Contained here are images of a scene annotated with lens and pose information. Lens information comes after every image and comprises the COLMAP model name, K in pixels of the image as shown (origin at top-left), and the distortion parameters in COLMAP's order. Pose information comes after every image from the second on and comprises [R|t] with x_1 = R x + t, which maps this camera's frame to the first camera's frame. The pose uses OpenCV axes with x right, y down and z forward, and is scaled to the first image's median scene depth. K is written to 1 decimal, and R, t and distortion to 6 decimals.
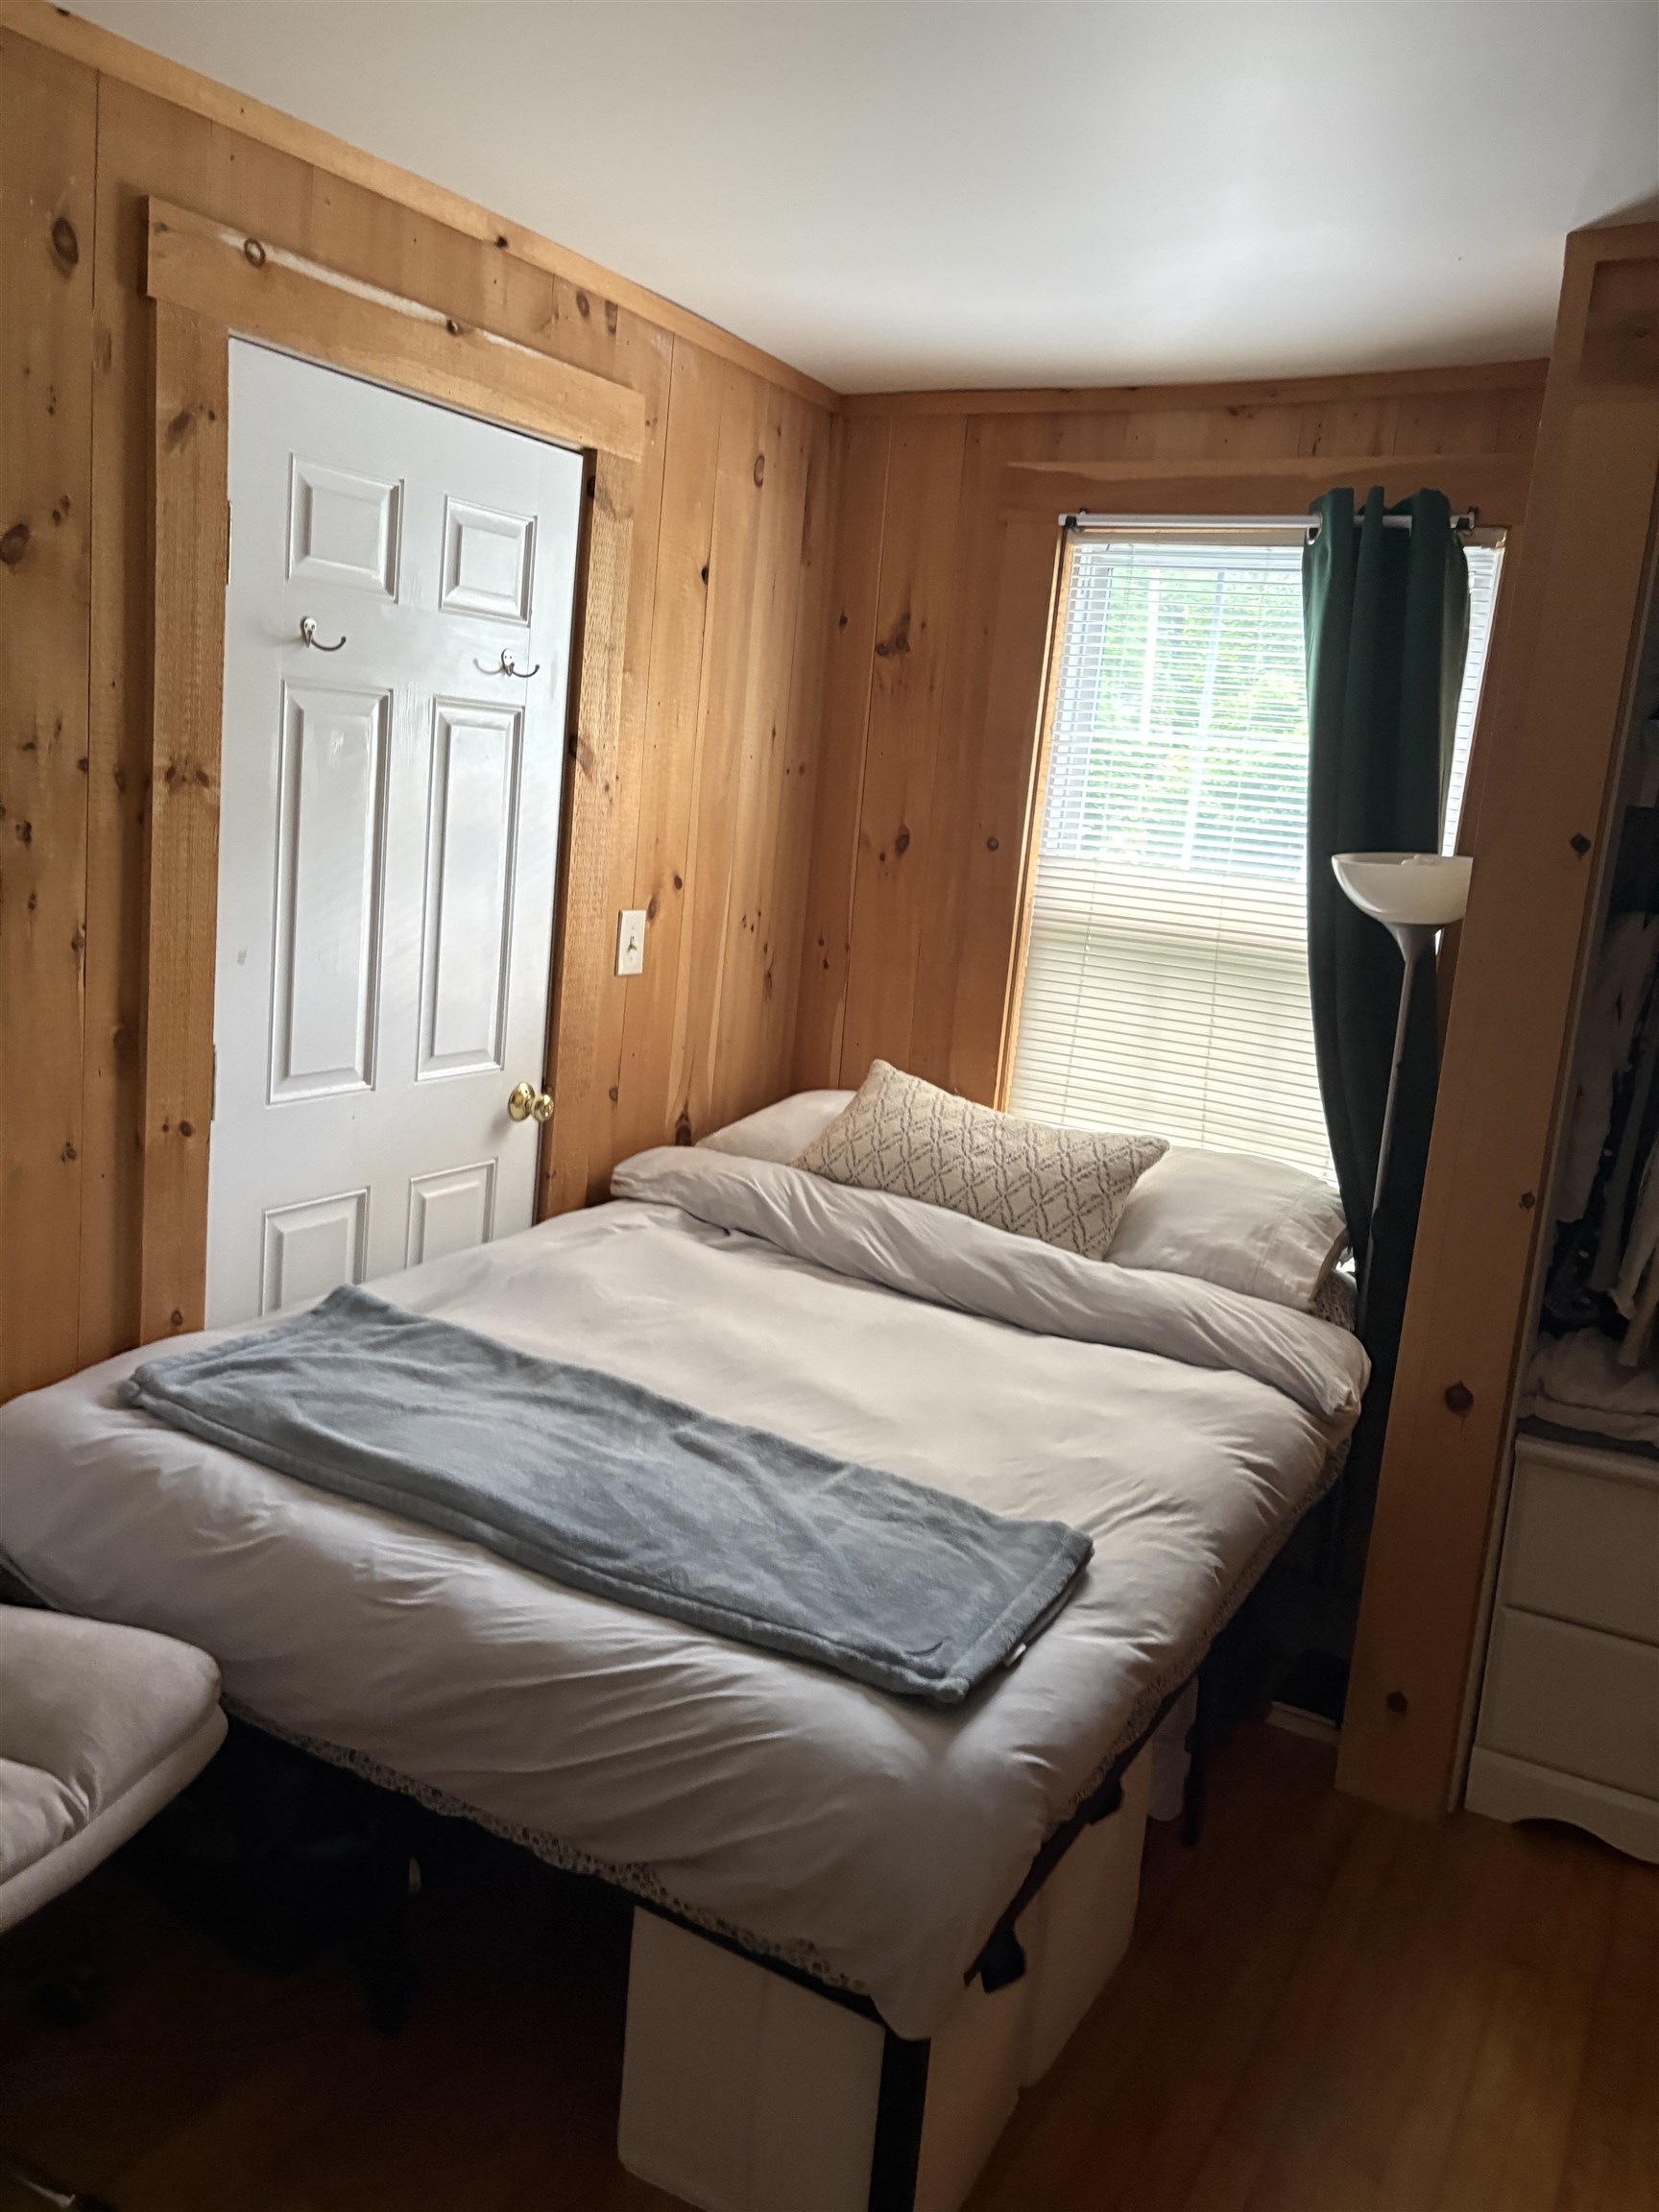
lens RADIAL K [[1686.5, 0, 823.1], [0, 1686.5, 1092.6], [0, 0, 1]] dist [0.046713, -0.049408]
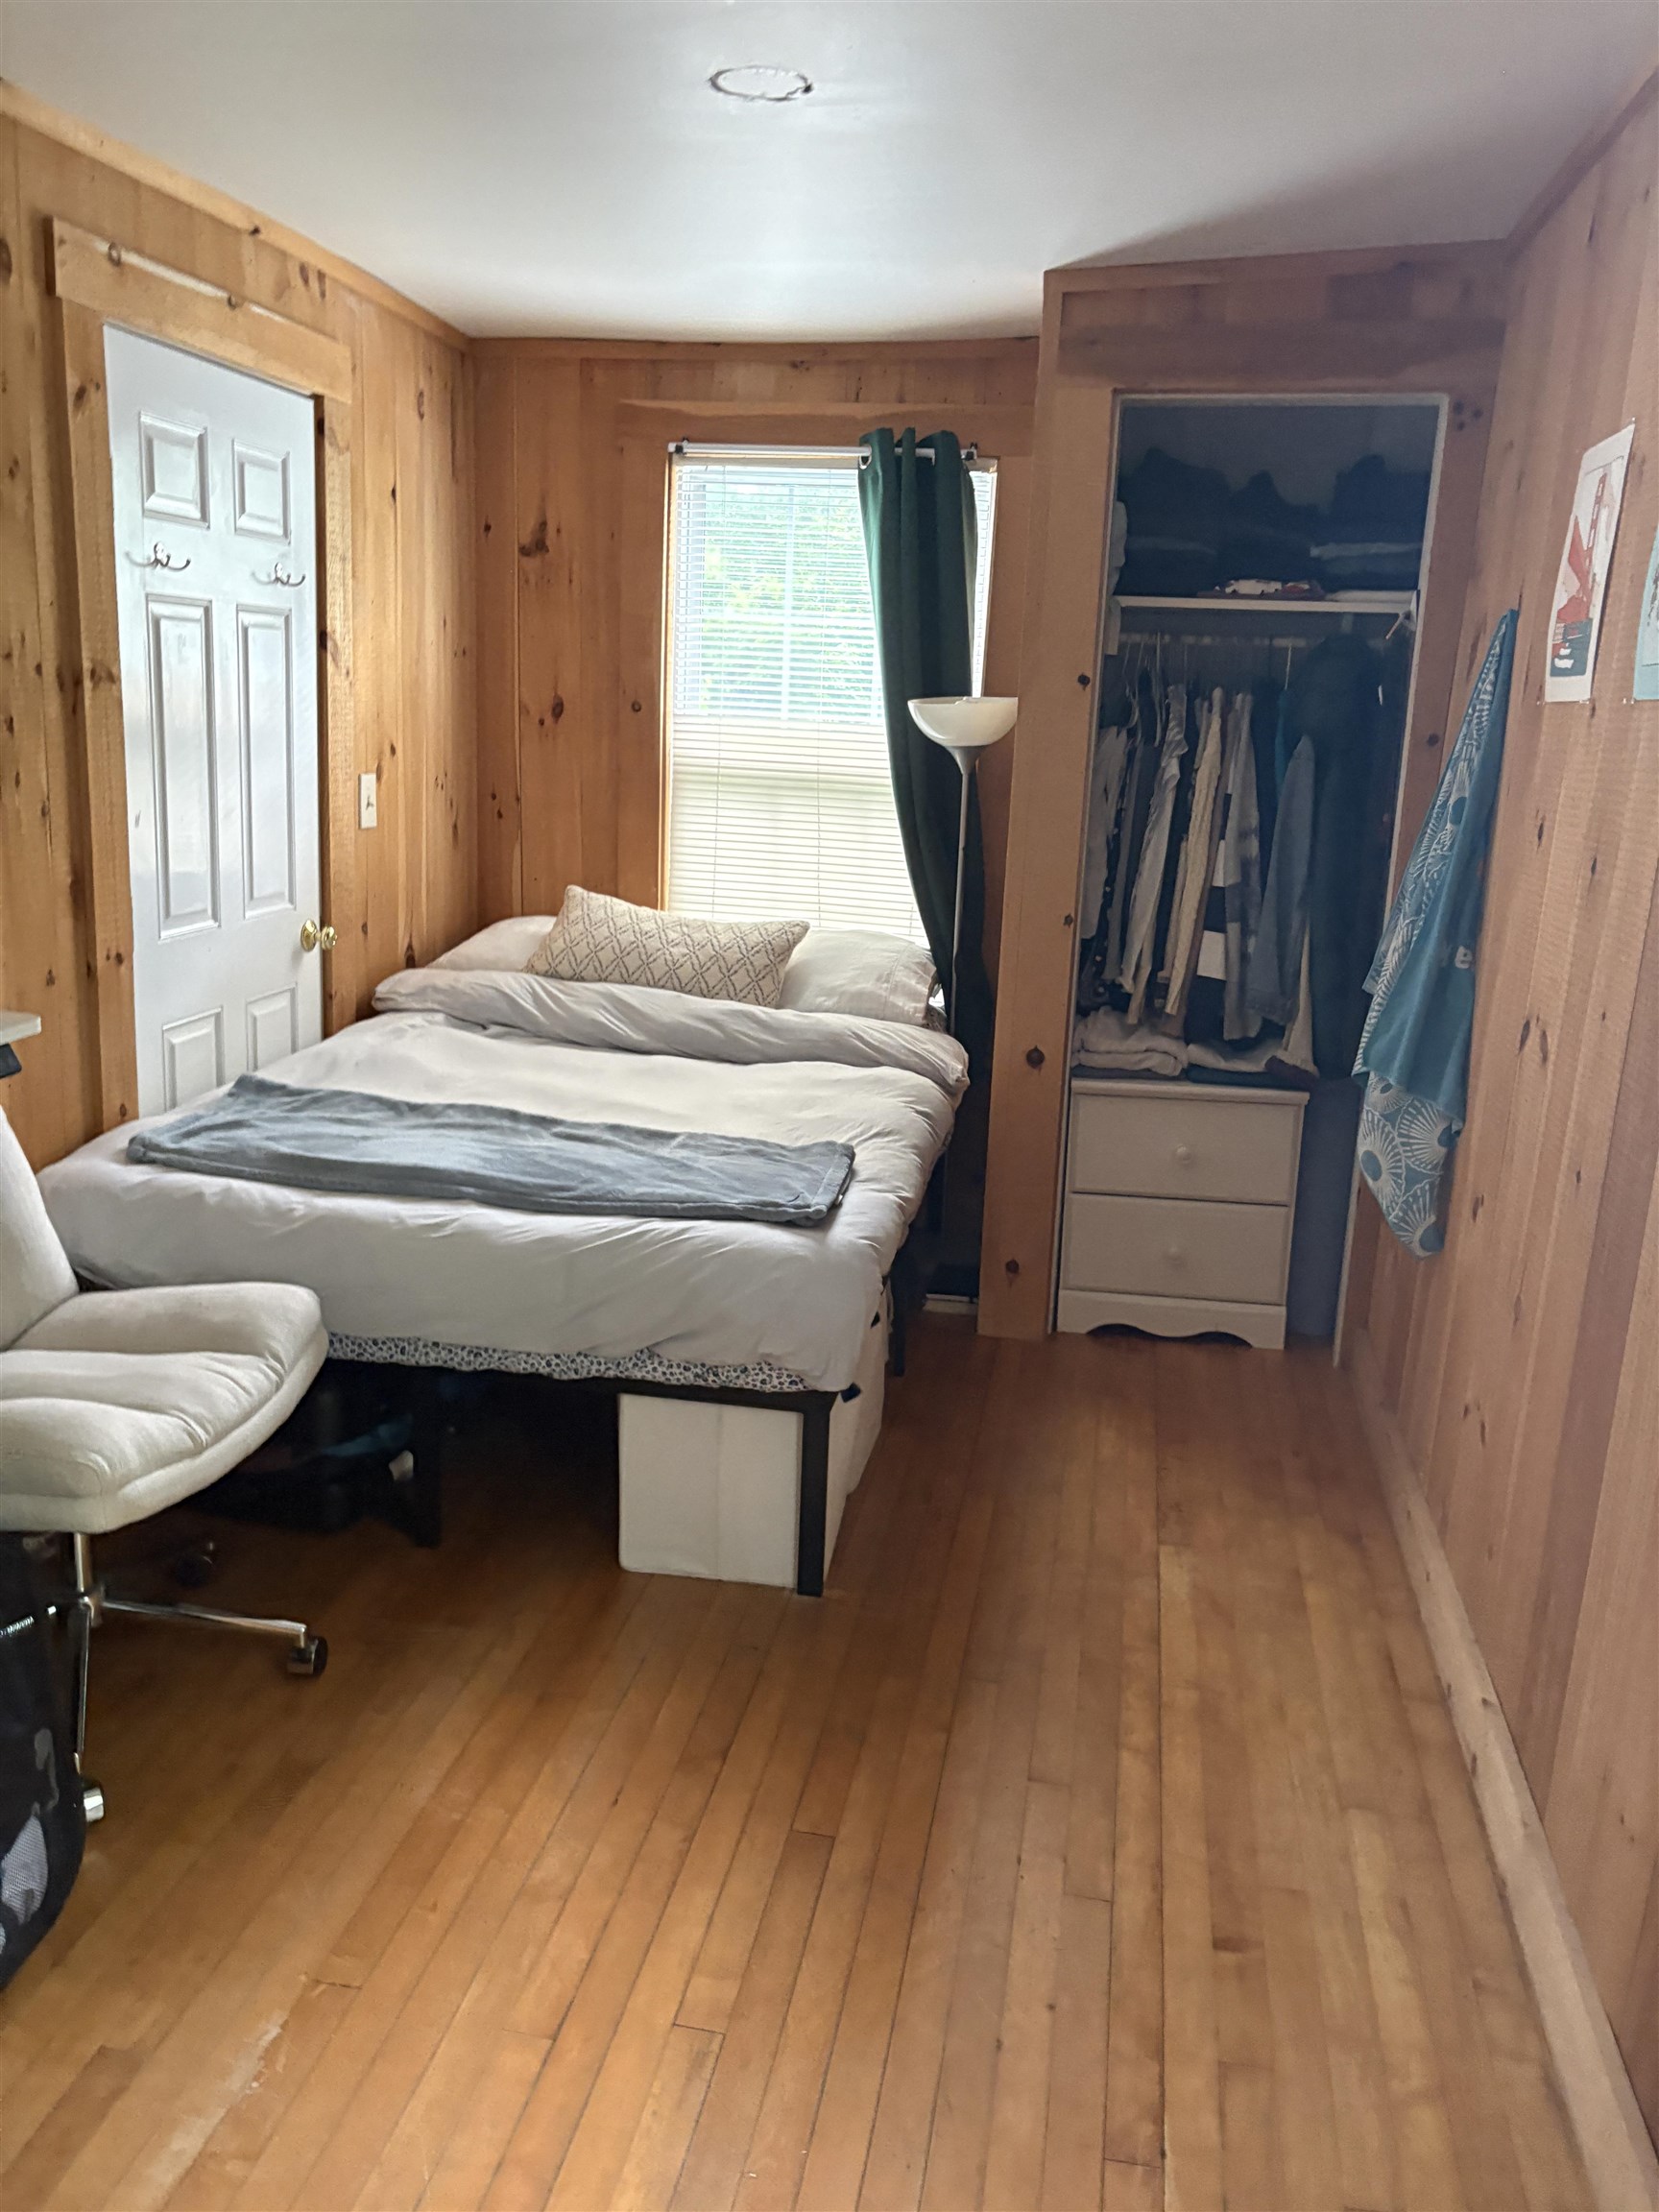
lens RADIAL K [[1686.5, 0, 830.1], [0, 1686.5, 1110.7], [0, 0, 1]] dist [0.046713, -0.049408]
pose [[0.941674, -0.125707, 0.312165, -0.260593], [0.100890, 0.990401, 0.094485, 0.062268], [-0.321046, -0.057480, 0.945318, -0.348850]]
